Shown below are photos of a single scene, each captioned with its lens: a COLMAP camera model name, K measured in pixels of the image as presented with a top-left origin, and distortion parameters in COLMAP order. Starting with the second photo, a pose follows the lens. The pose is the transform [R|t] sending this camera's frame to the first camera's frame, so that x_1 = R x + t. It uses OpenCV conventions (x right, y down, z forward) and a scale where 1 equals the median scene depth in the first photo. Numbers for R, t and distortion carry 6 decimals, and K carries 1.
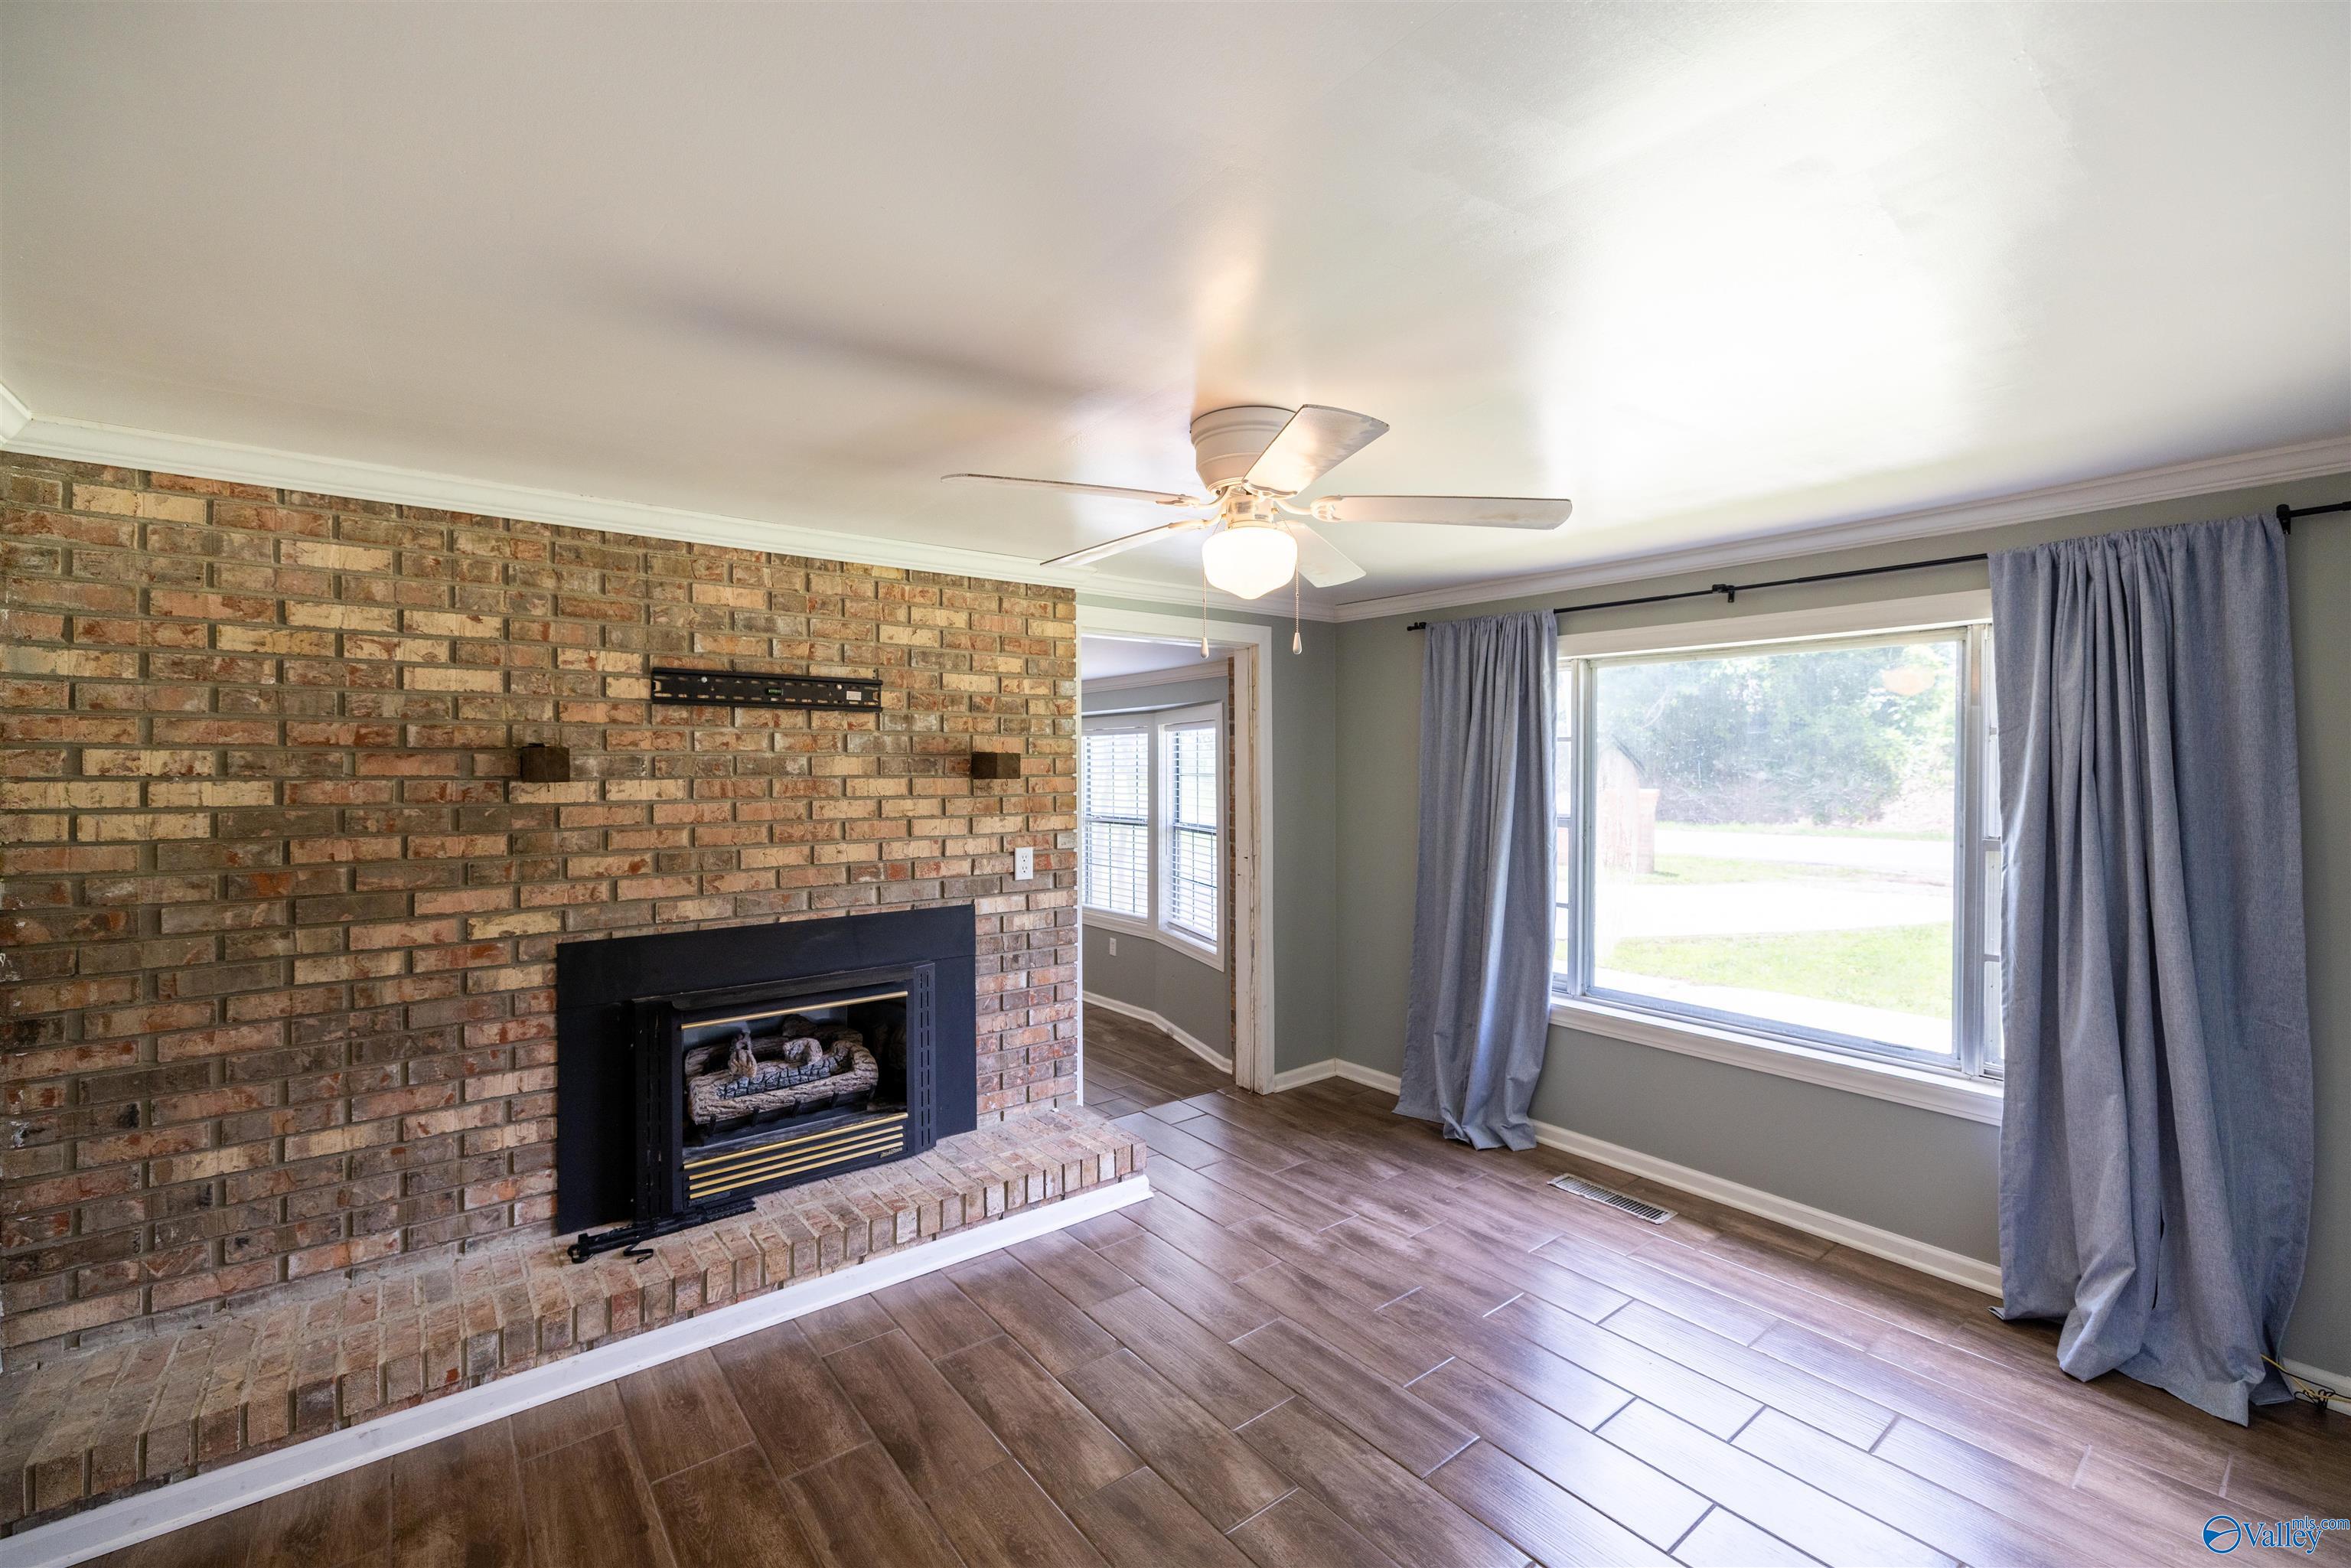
lens RADIAL K [[988.0, 0, 1182.2], [0, 988.0, 774.3], [0, 0, 1]] dist [-0.000489, 0.000780]
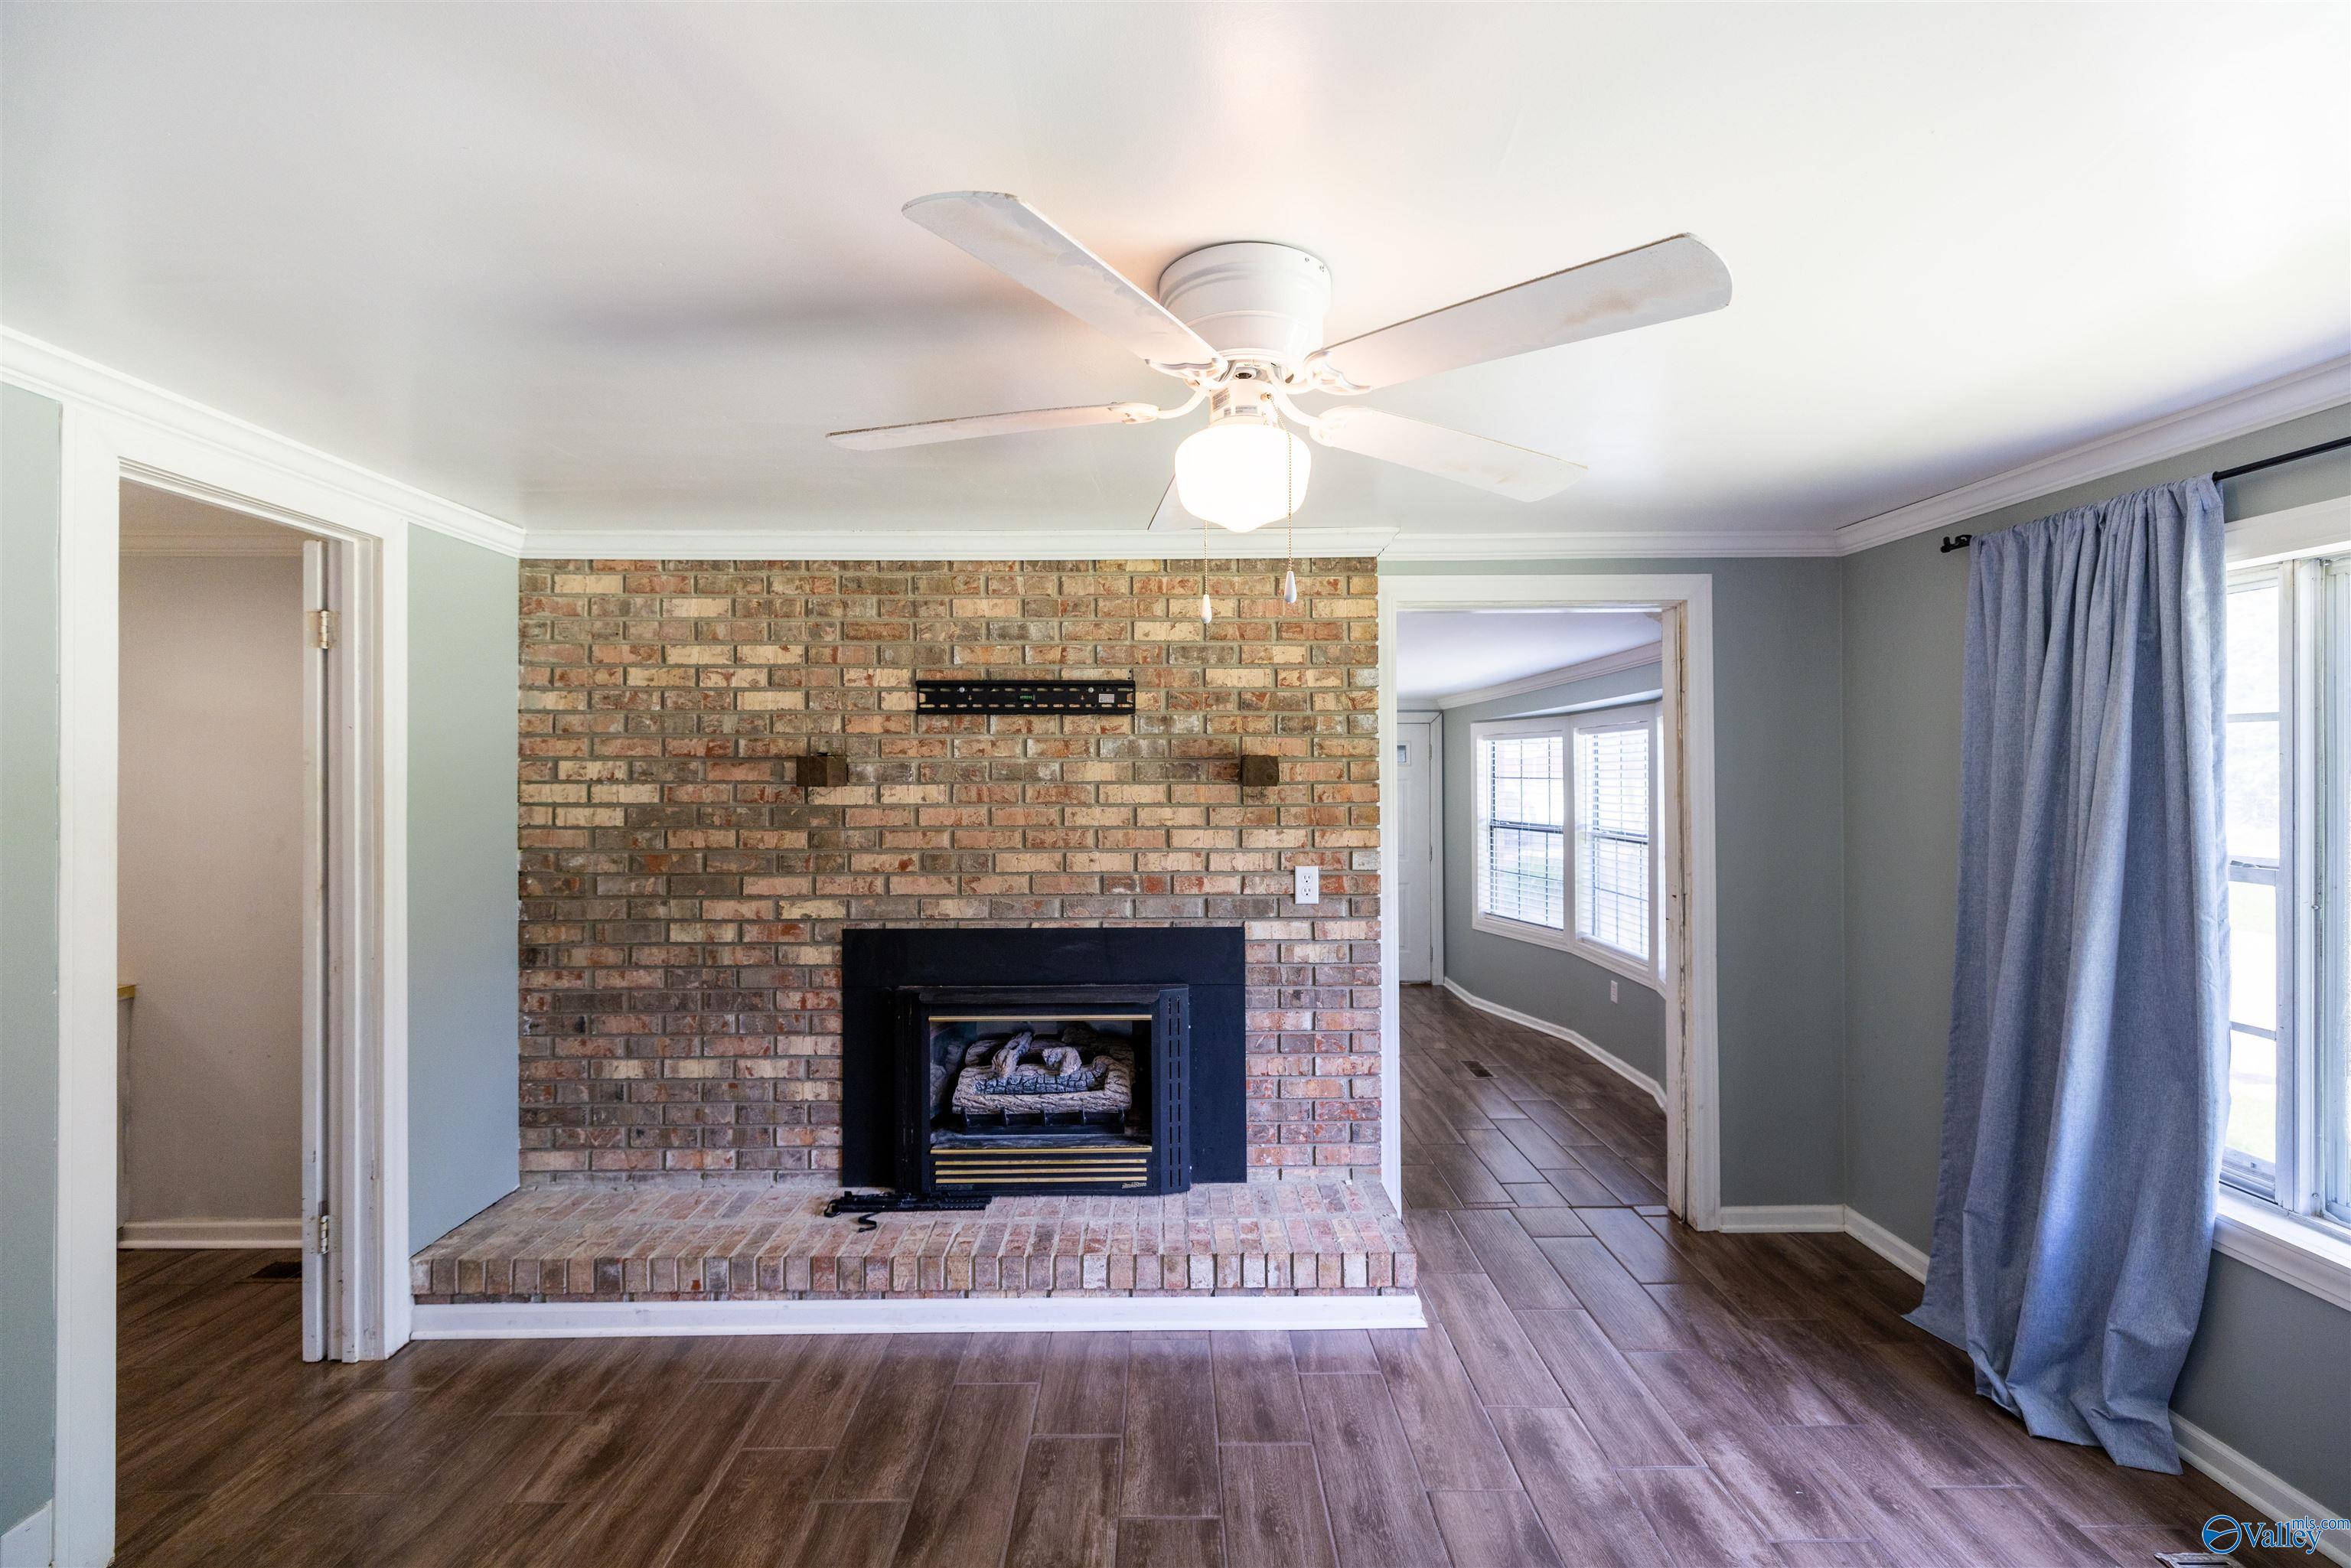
lens RADIAL K [[988.0, 0, 1174.5], [0, 988.0, 773.1], [0, 0, 1]] dist [-0.000489, 0.000780]
pose [[0.791024, -0.001491, -0.611784, 0.348651], [-0.002563, 0.999980, -0.005751, -0.001688], [0.611780, 0.006117, 0.791004, 0.320631]]
